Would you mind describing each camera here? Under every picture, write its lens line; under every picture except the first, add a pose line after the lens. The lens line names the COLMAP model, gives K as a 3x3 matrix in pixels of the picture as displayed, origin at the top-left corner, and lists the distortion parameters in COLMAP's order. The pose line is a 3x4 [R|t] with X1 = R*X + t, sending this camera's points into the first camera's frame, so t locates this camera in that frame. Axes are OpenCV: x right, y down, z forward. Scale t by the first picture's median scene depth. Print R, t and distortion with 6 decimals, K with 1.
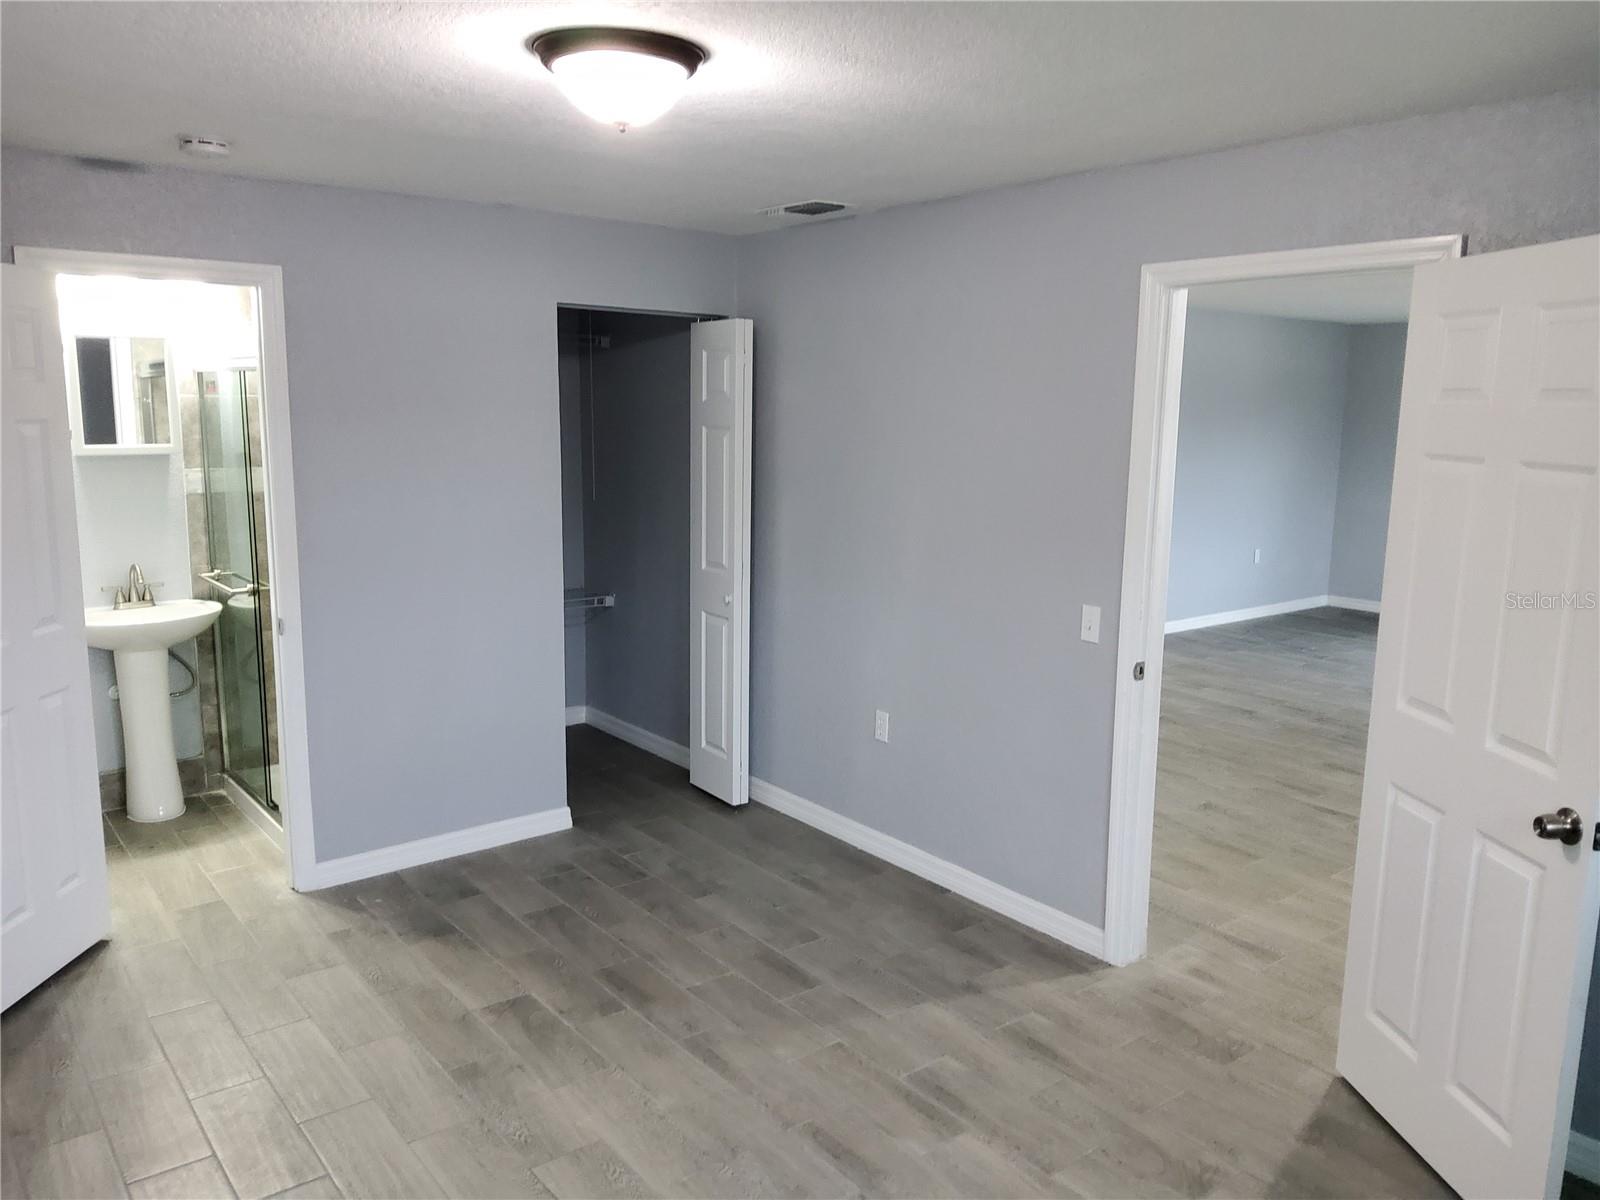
lens RADIAL K [[1183.9, 0, 819.8], [0, 1183.9, 605.3], [0, 0, 1]] dist [0.047452, -0.073878]
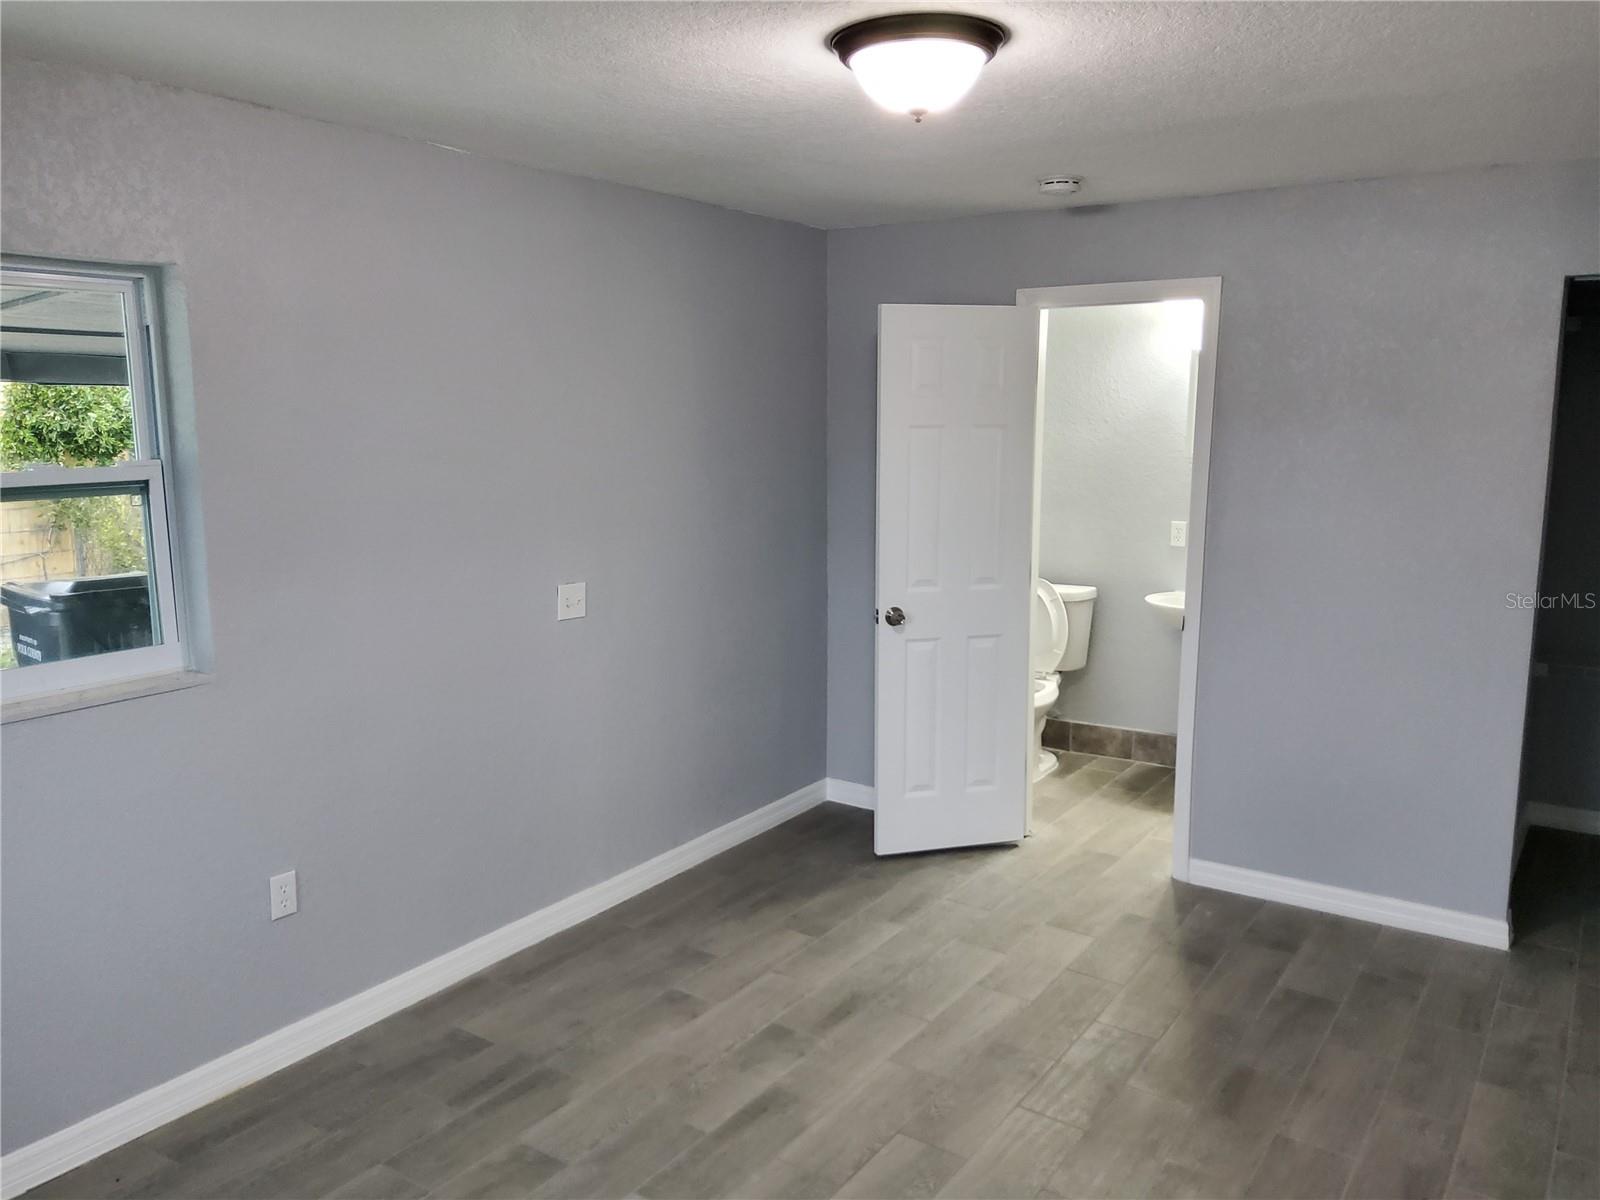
lens RADIAL K [[1183.9, 0, 819.8], [0, 1183.9, 605.3], [0, 0, 1]] dist [0.047452, -0.073878]
pose [[0.298850, 0.140028, -0.943971, 0.448202], [-0.154046, 0.983282, 0.097090, -0.050347], [0.941785, 0.116399, 0.315425, 0.374922]]
